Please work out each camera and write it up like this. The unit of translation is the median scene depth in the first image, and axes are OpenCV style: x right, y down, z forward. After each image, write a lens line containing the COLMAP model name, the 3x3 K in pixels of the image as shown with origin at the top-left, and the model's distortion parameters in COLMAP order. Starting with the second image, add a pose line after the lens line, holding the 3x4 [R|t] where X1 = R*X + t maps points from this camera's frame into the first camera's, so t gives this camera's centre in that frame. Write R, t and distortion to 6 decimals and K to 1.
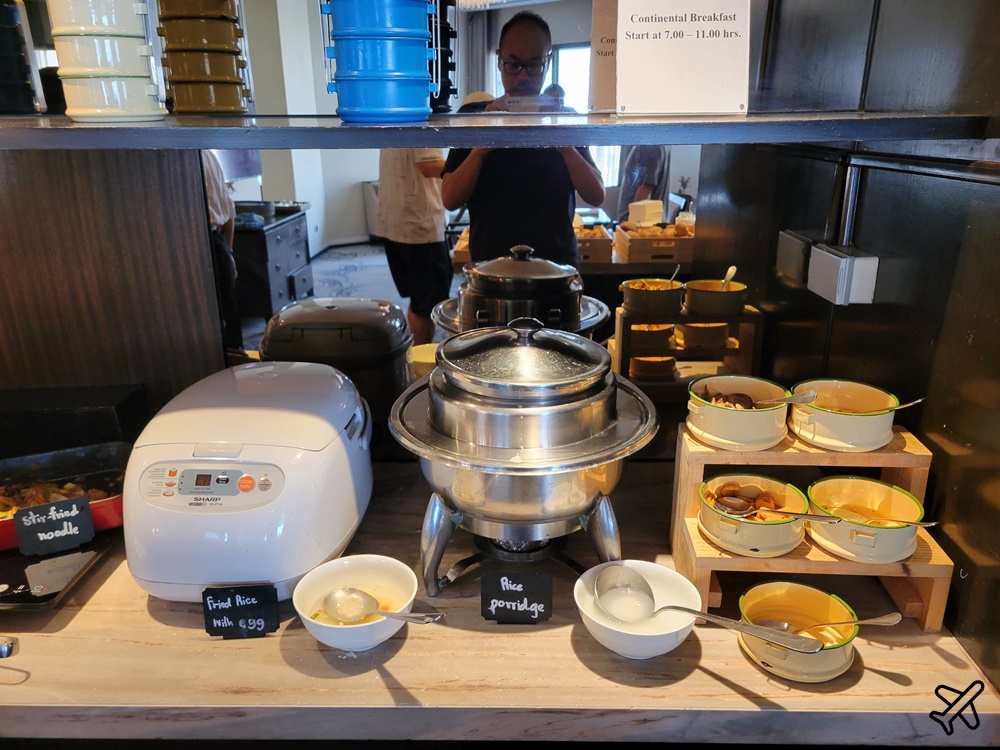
lens RADIAL K [[758.9, 0, 500.5], [0, 758.9, 375.8], [0, 0, 1]] dist [0.003053, -0.000618]
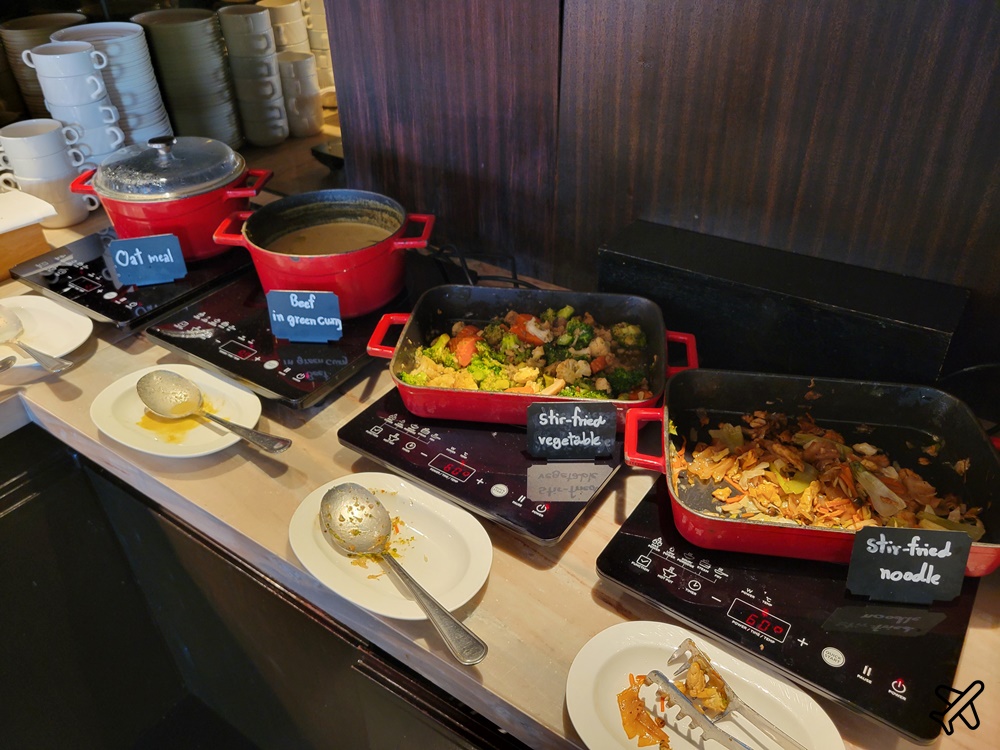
lens RADIAL K [[758.9, 0, 500.5], [0, 758.9, 375.0], [0, 0, 1]] dist [0.003053, -0.000618]
pose [[0.832382, 0.323892, -0.449704, -0.633397], [-0.172151, 0.922415, 0.345710, -0.091377], [0.526786, -0.210346, 0.823560, 0.369282]]
